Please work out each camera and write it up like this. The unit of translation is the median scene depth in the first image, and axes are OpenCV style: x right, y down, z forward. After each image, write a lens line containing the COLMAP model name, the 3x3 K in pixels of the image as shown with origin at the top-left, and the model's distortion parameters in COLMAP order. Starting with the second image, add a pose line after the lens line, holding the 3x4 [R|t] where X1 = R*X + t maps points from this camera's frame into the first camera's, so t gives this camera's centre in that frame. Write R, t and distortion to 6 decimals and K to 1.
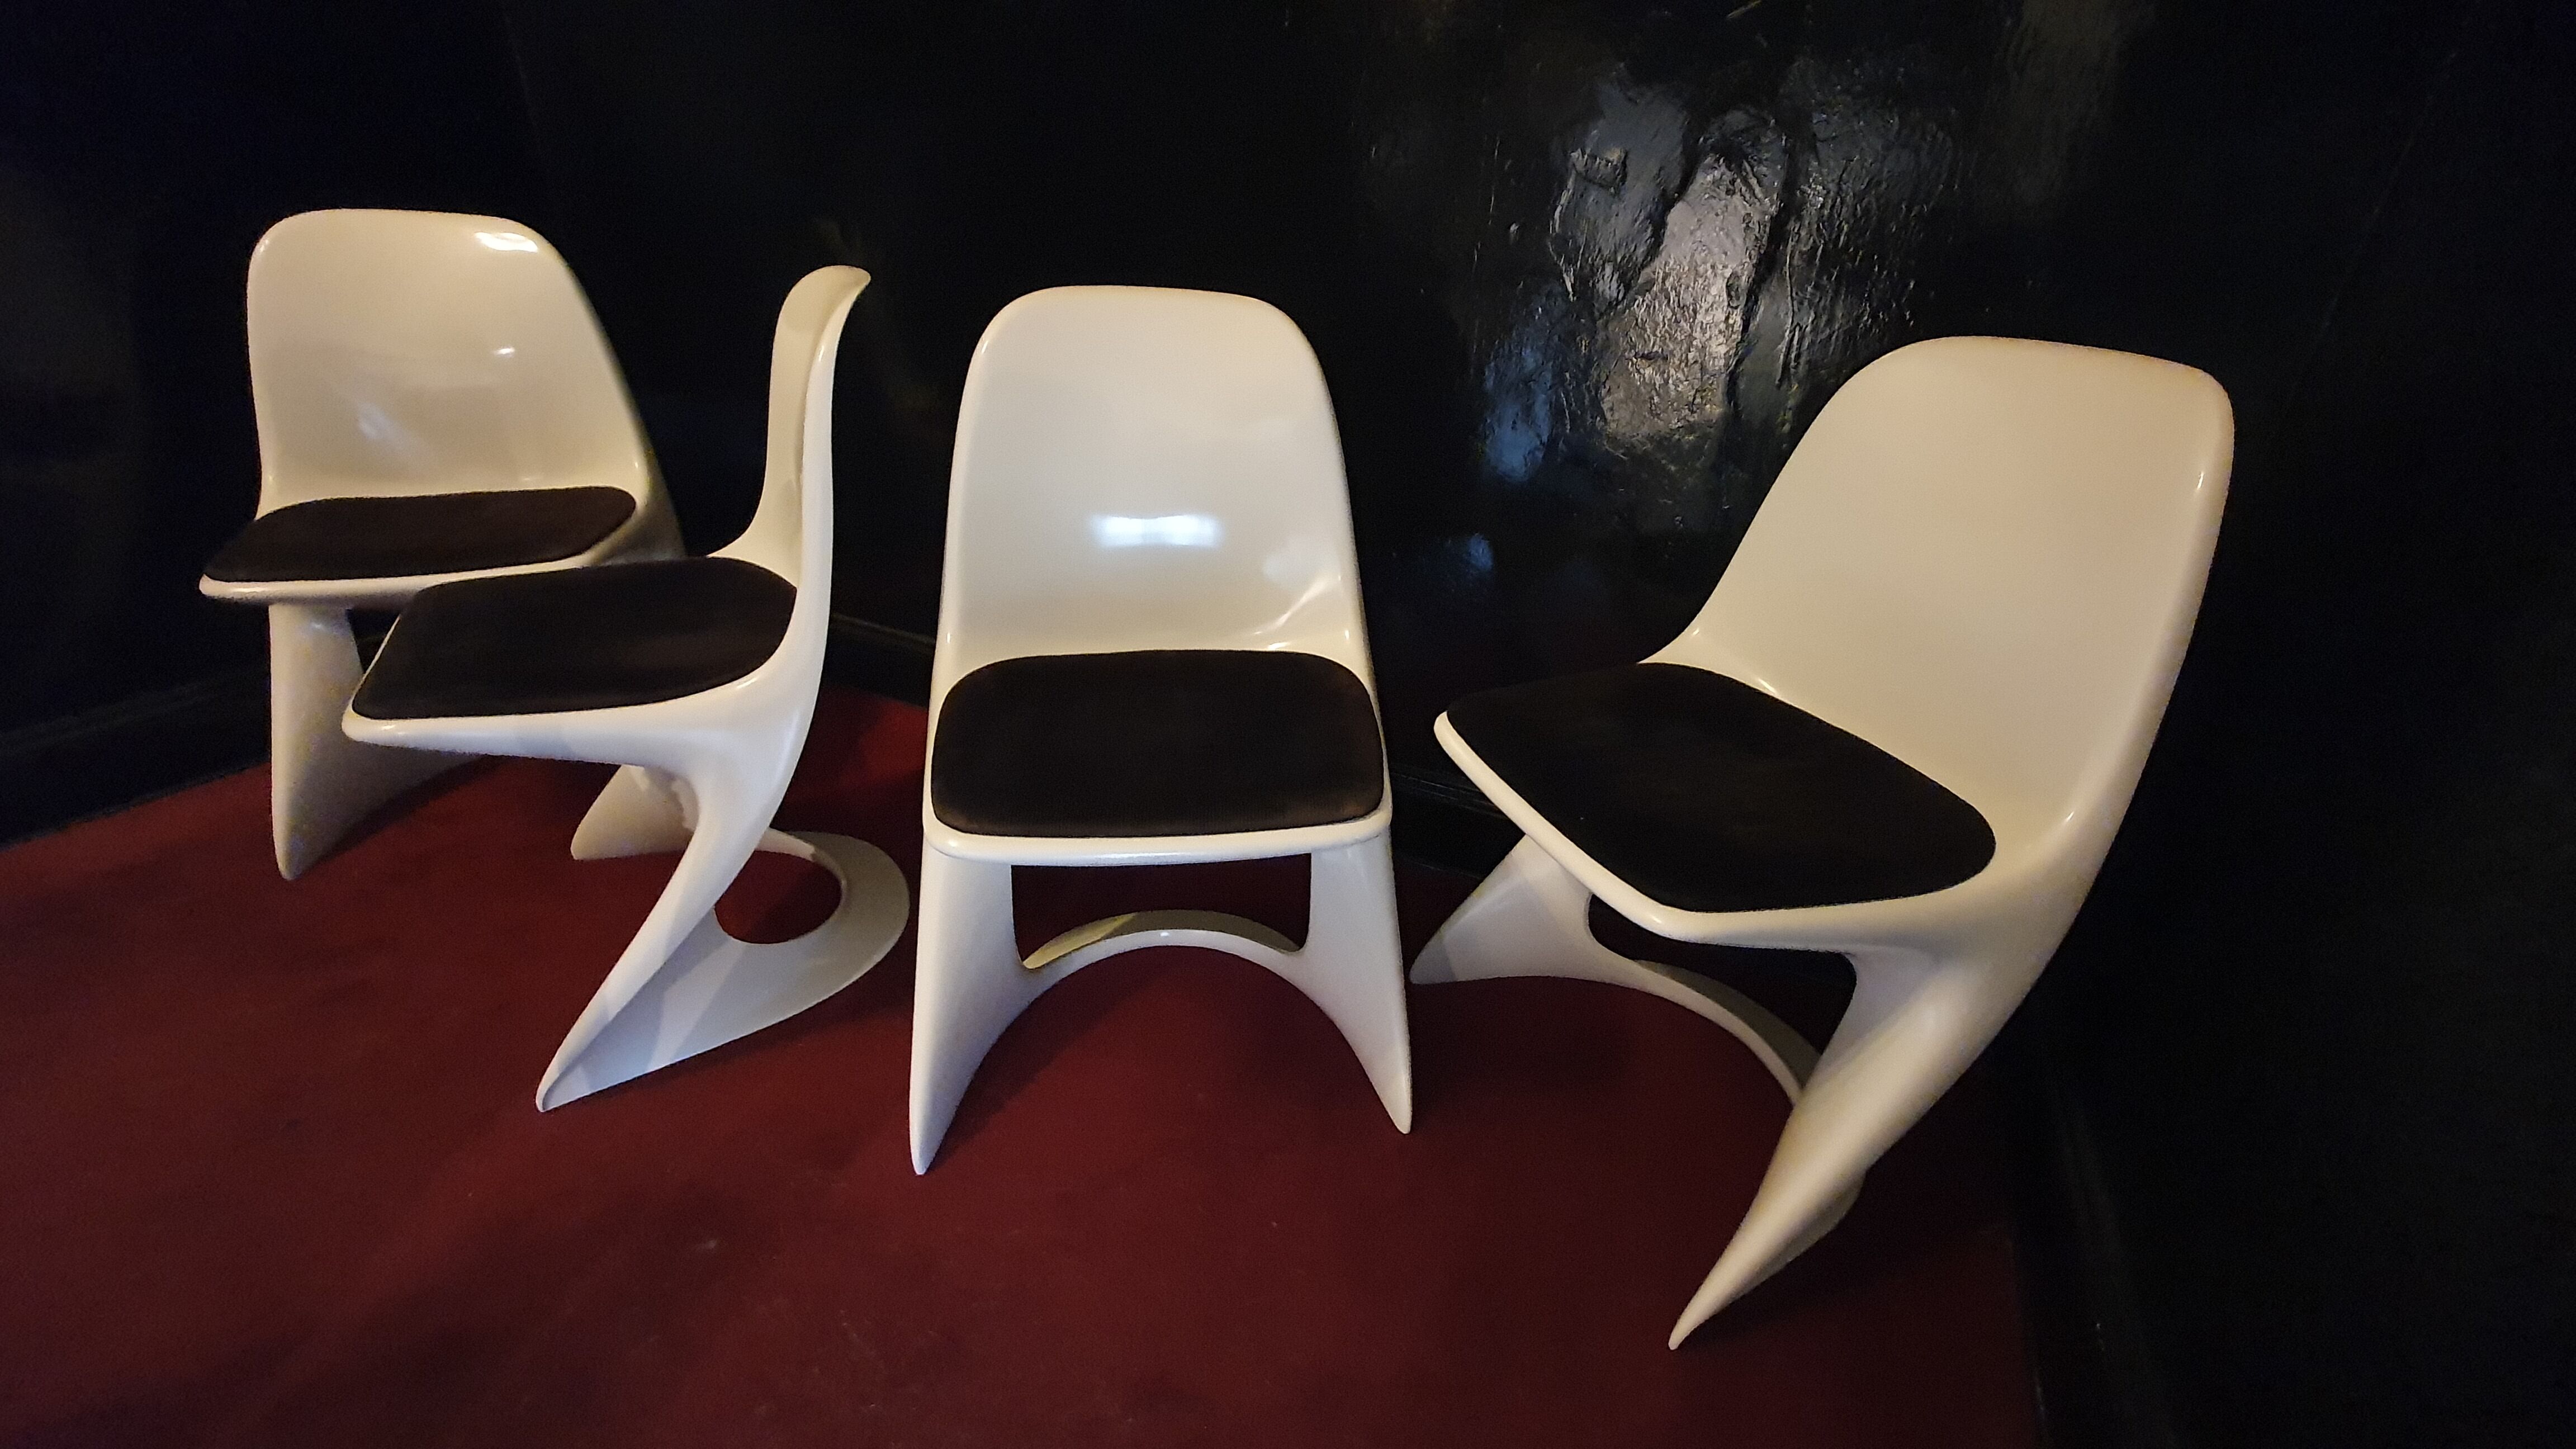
lens RADIAL K [[1002.0, 0, 1301.5], [0, 1002.0, 726.7], [0, 0, 1]] dist [-0.002961, -0.000412]
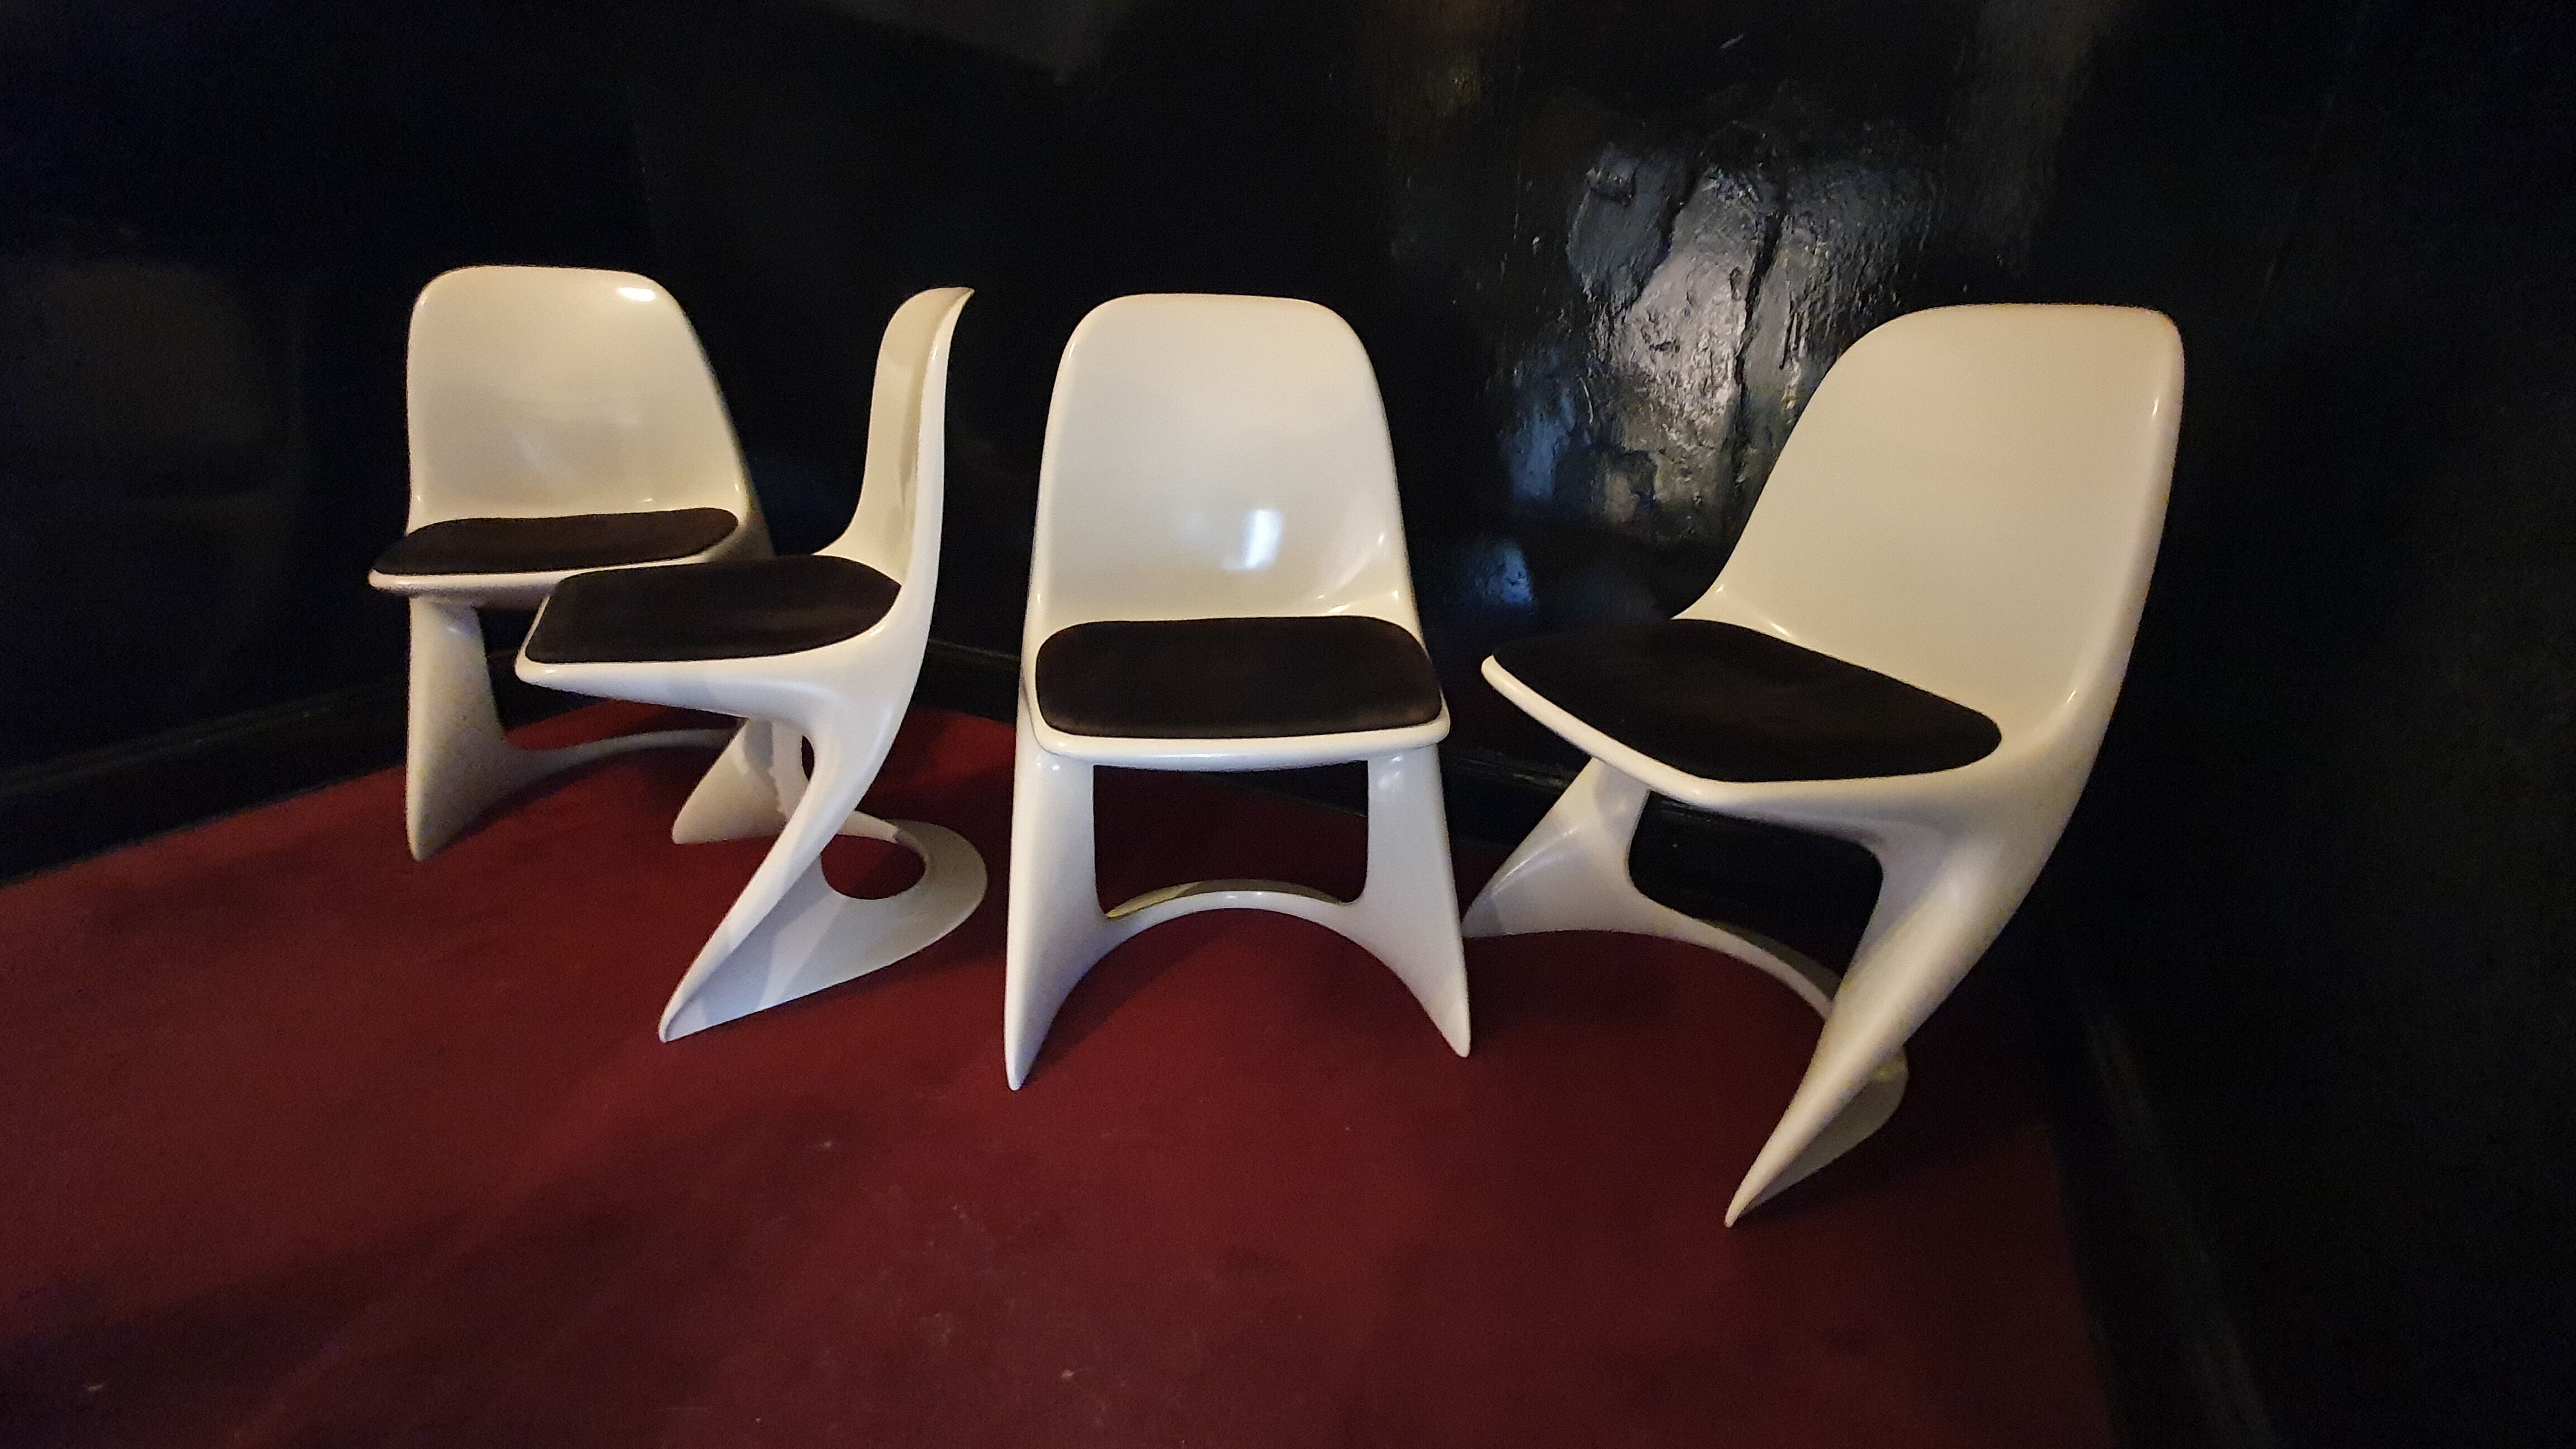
lens RADIAL K [[1002.0, 0, 1301.7], [0, 1002.0, 731.1], [0, 0, 1]] dist [-0.002961, -0.000412]
pose [[0.999649, -0.018038, -0.019402, -0.041313], [0.016495, 0.996901, -0.076915, 0.138681], [0.020729, 0.076568, 0.996849, -0.086517]]
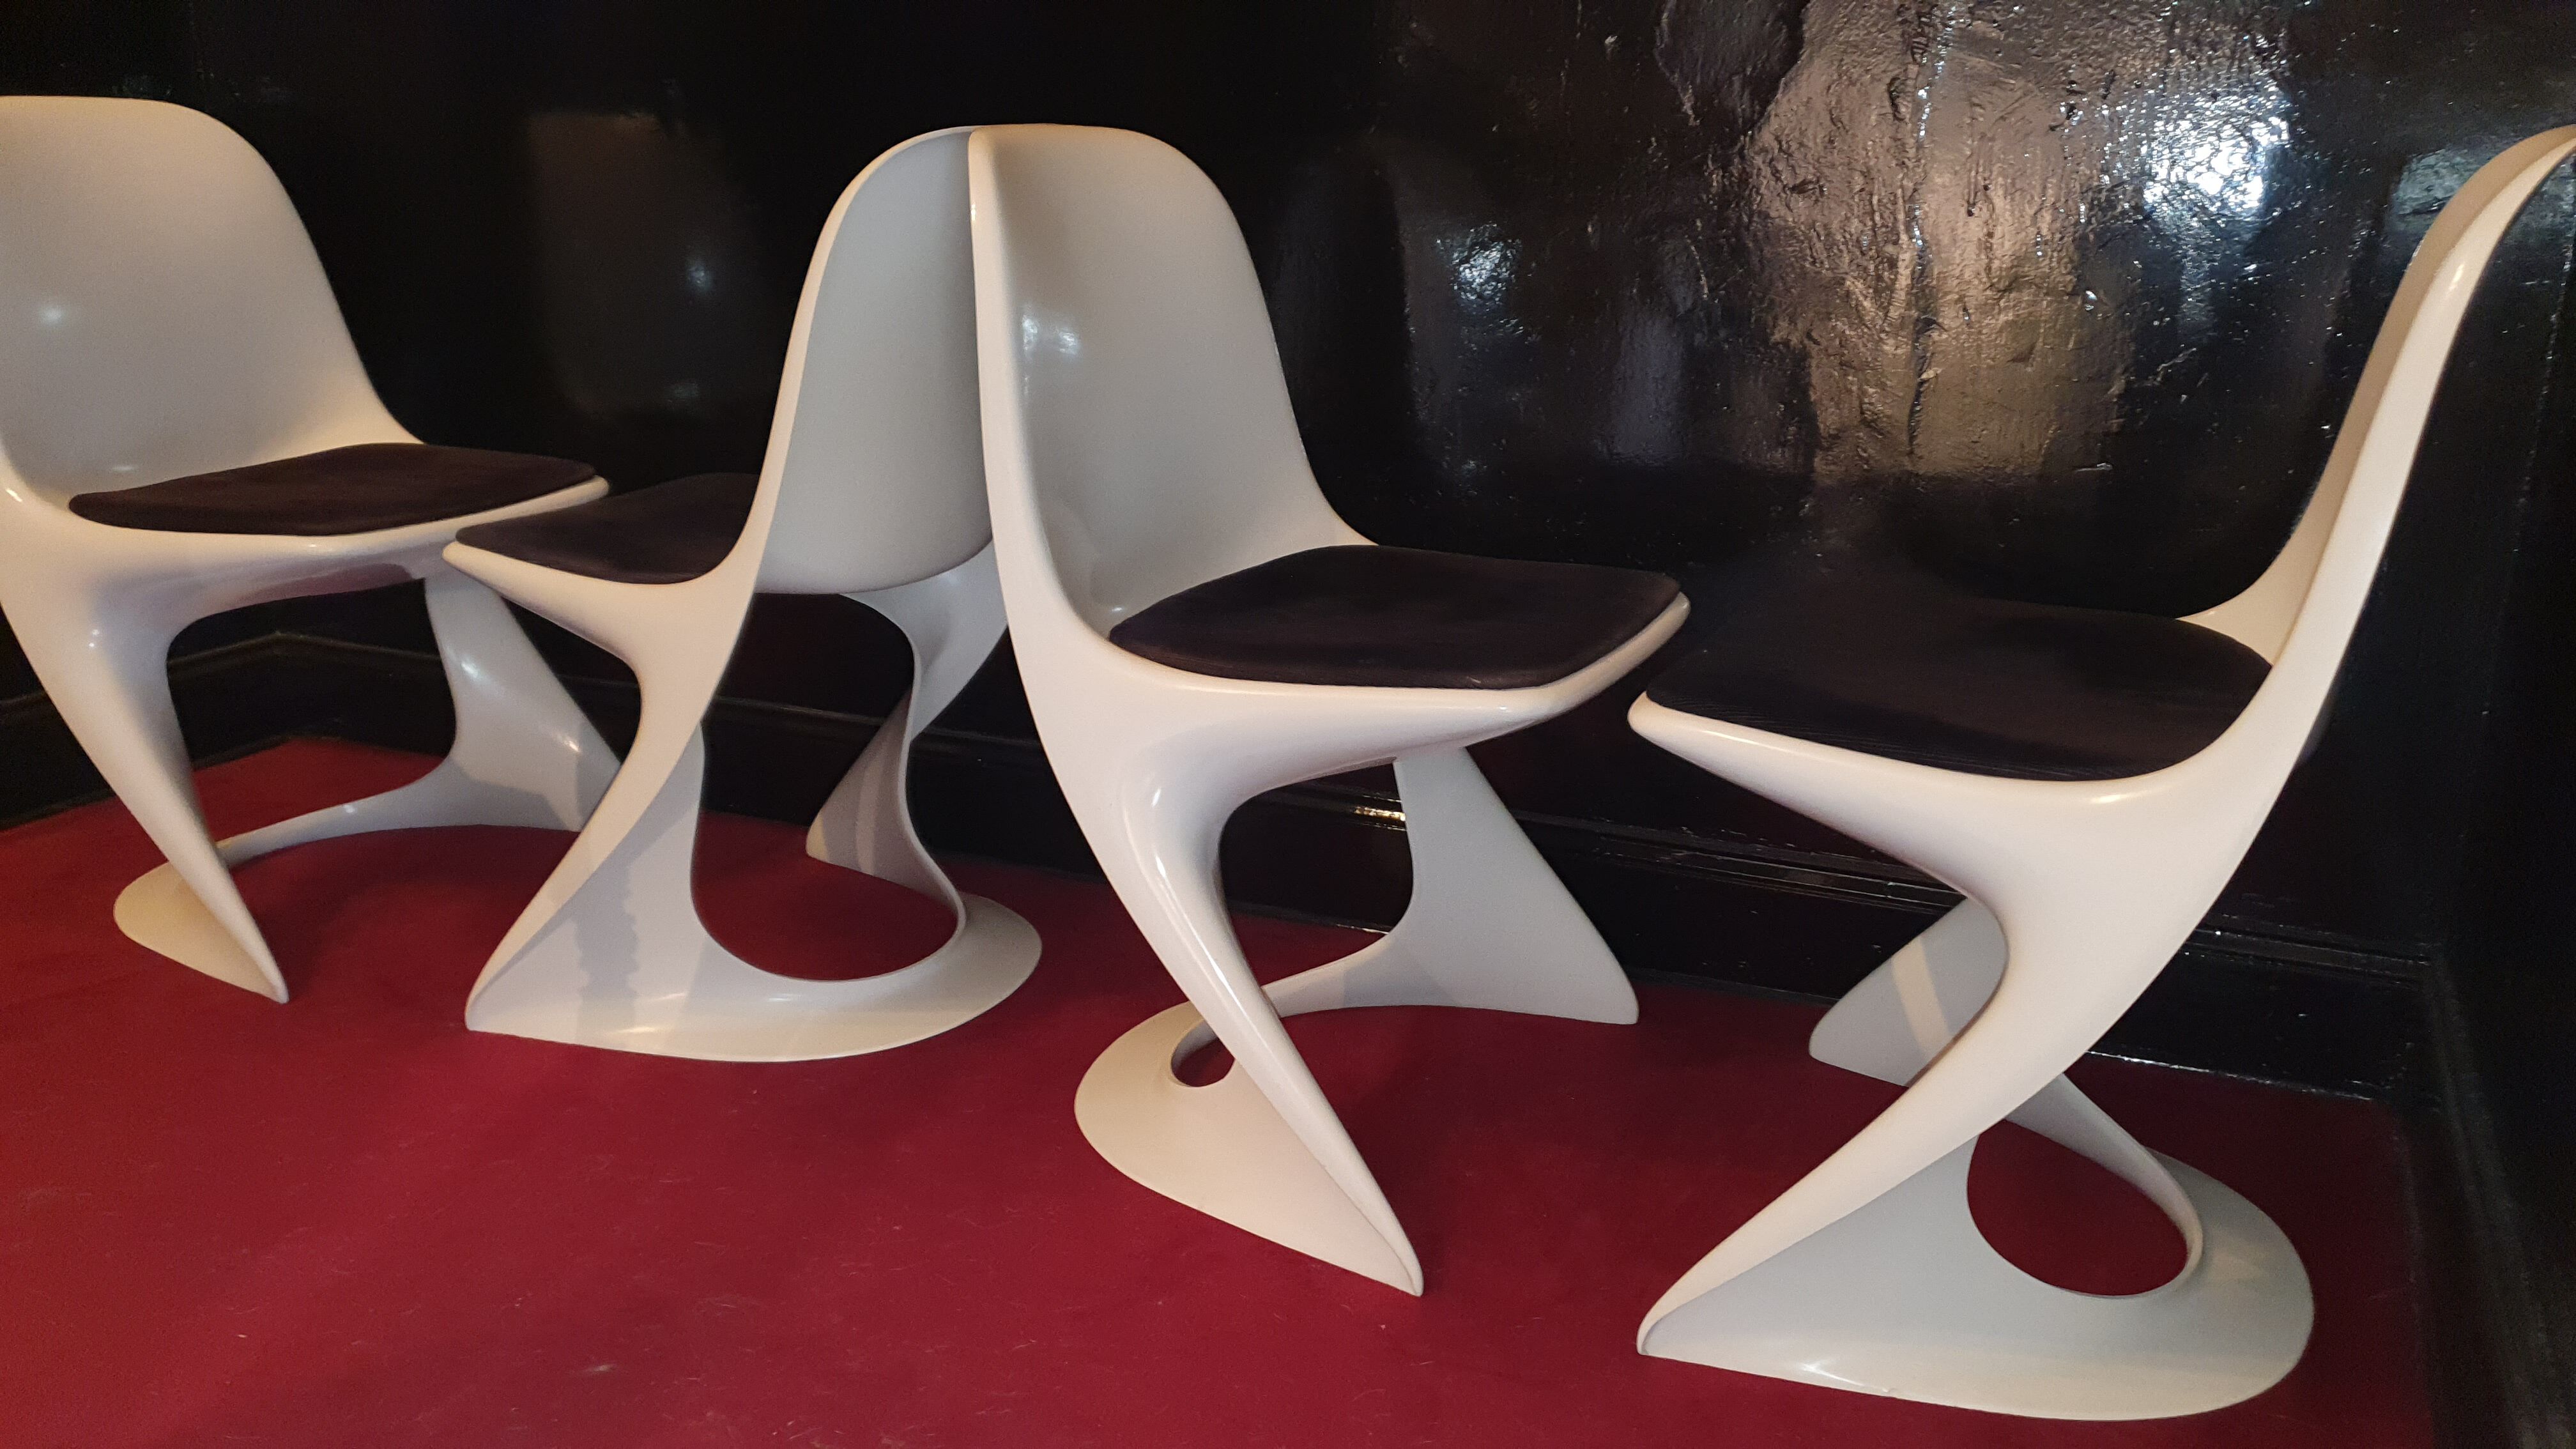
lens RADIAL K [[2050.7, 0, 1307.7], [0, 2050.7, 711.7], [0, 0, 1]] dist [0.021028, 0.000366]
pose [[0.998646, -0.047484, 0.021261, -0.080255], [0.050723, 0.979526, -0.194825, 0.312869], [-0.011575, 0.195640, 0.980608, -0.458686]]
